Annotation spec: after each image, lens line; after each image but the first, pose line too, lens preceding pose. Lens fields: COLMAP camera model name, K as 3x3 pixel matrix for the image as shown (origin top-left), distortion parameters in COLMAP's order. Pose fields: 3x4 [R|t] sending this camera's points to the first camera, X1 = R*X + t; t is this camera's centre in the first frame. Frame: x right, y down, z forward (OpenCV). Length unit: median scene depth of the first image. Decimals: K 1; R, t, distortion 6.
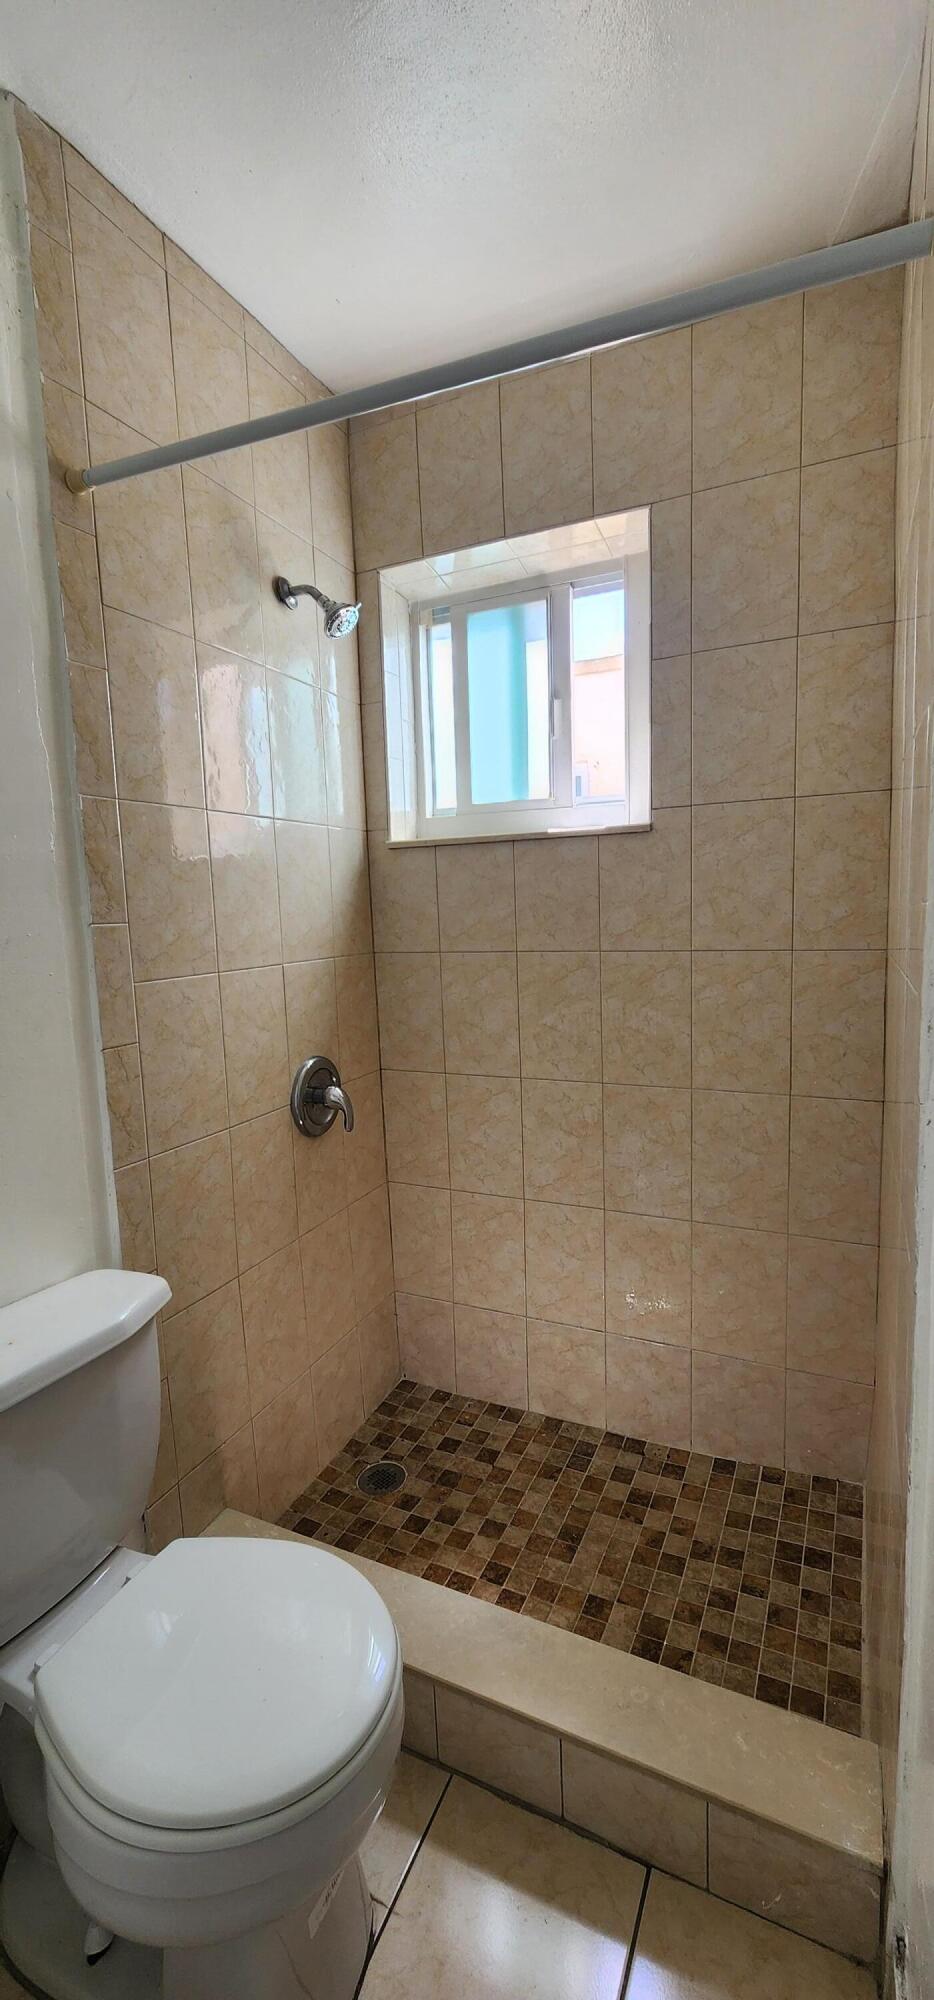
lens RADIAL K [[821.7, 0, 468.8], [0, 821.7, 1003.1], [0, 0, 1]] dist [0.003076, -0.000674]
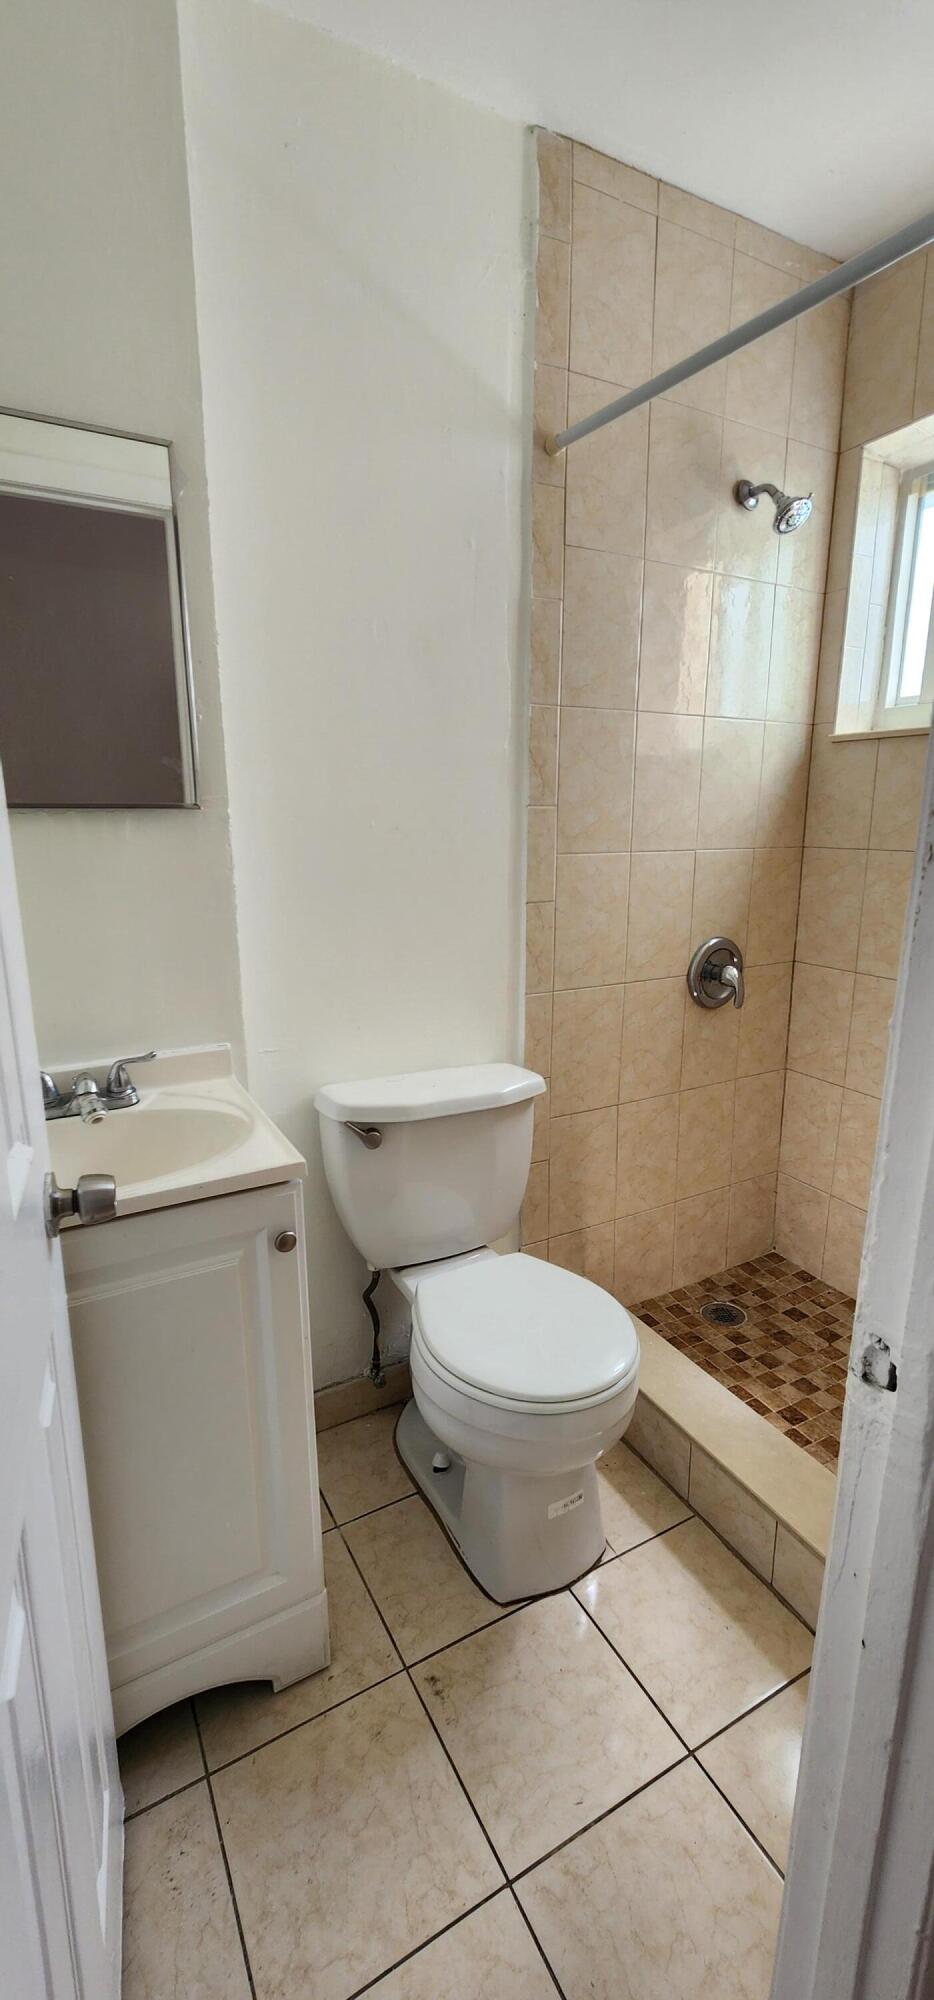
lens RADIAL K [[821.7, 0, 464.9], [0, 821.7, 997.0], [0, 0, 1]] dist [0.003076, -0.000674]
pose [[0.803669, 0.155077, -0.574514, 0.205791], [-0.093339, 0.986347, 0.135673, 0.028776], [0.587710, -0.055412, 0.807172, -0.106228]]
